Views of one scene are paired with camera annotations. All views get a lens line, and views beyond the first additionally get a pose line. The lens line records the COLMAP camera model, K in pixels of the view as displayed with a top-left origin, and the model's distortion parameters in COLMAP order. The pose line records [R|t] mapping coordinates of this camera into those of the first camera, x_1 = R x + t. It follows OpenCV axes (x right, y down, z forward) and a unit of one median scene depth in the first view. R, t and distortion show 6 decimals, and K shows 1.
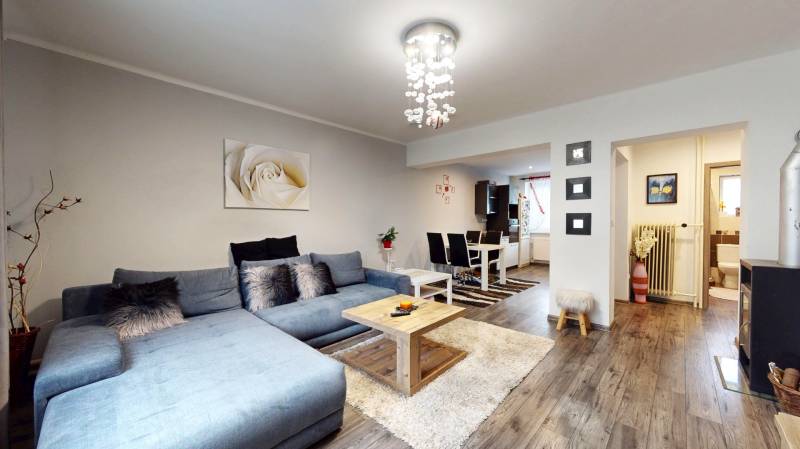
lens RADIAL K [[291.0, 0, 399.5], [0, 291.0, 224.9], [0, 0, 1]] dist [-0.000623, 0.000018]
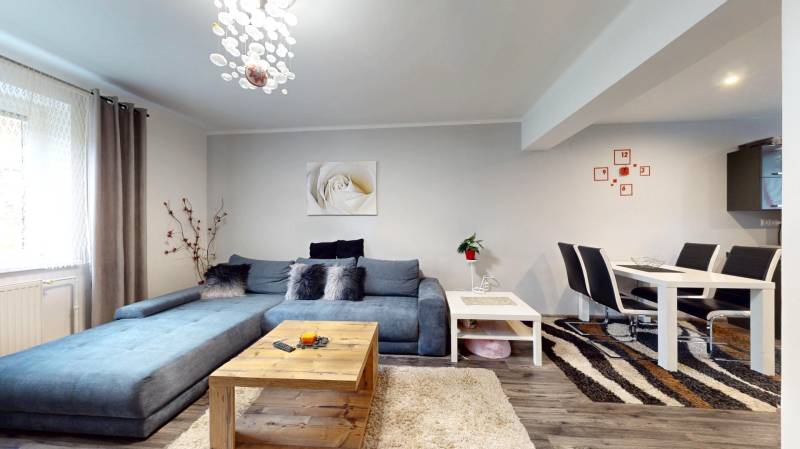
lens RADIAL K [[253.2, 0, 397.6], [0, 253.2, 223.9], [0, 0, 1]] dist [0.001043, 0.000002]
pose [[0.628006, -0.000796, -0.778208, 0.482462], [-0.006571, 0.999958, -0.006326, -0.014628], [0.778181, 0.009086, 0.627974, 0.537552]]
